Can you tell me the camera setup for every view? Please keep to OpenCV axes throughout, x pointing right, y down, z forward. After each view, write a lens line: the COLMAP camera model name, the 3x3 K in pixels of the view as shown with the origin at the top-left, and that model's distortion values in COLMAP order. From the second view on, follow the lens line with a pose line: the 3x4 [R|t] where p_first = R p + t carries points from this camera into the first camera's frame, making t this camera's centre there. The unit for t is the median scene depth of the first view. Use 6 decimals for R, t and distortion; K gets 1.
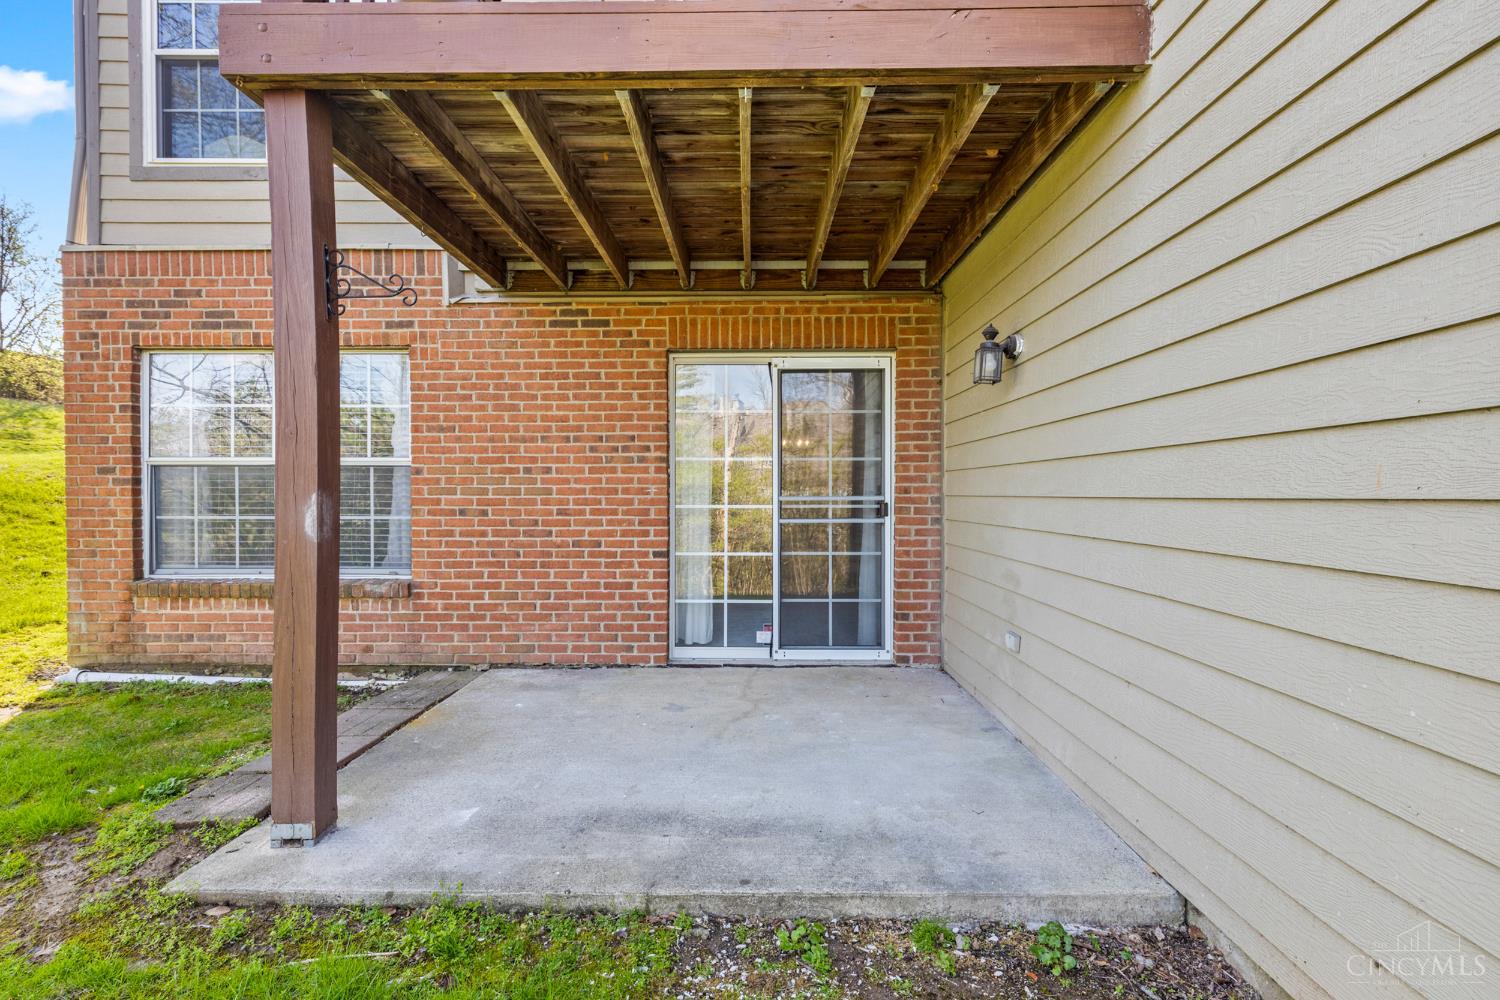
lens RADIAL K [[674.1, 0, 744.8], [0, 674.1, 491.7], [0, 0, 1]] dist [0.005148, -0.000304]
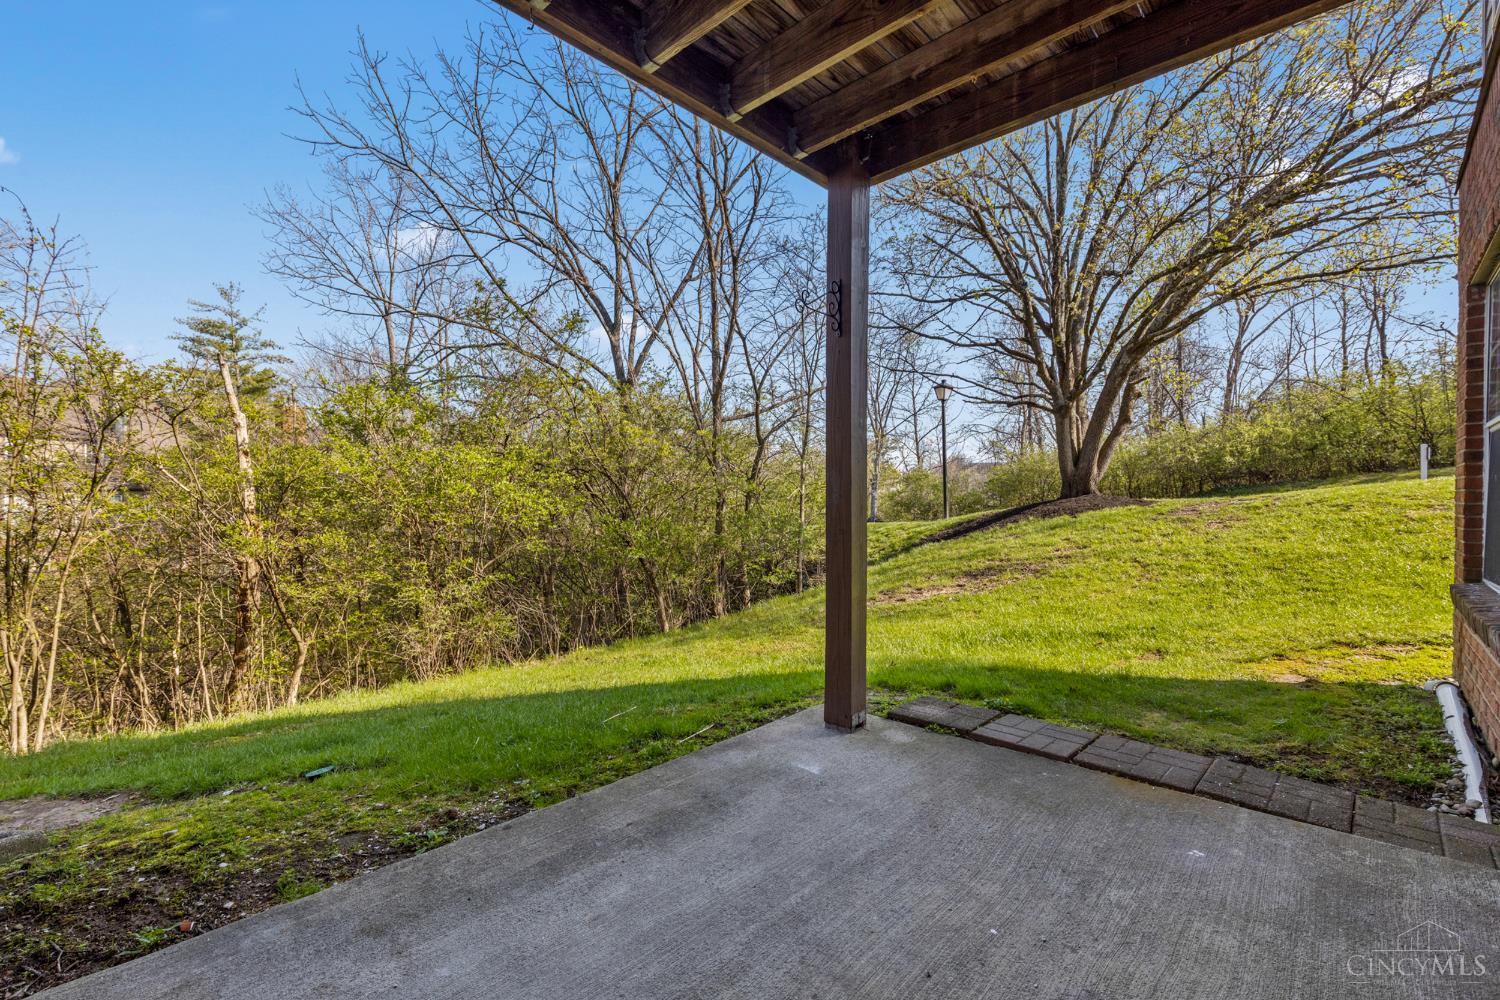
lens RADIAL K [[674.1, 0, 744.8], [0, 674.1, 491.7], [0, 0, 1]] dist [0.005148, -0.000304]
pose [[-0.674856, -0.008847, -0.737896, 0.439288], [0.003424, 0.999880, -0.015120, 0.062385], [0.737941, -0.012731, -0.674745, 1.649404]]
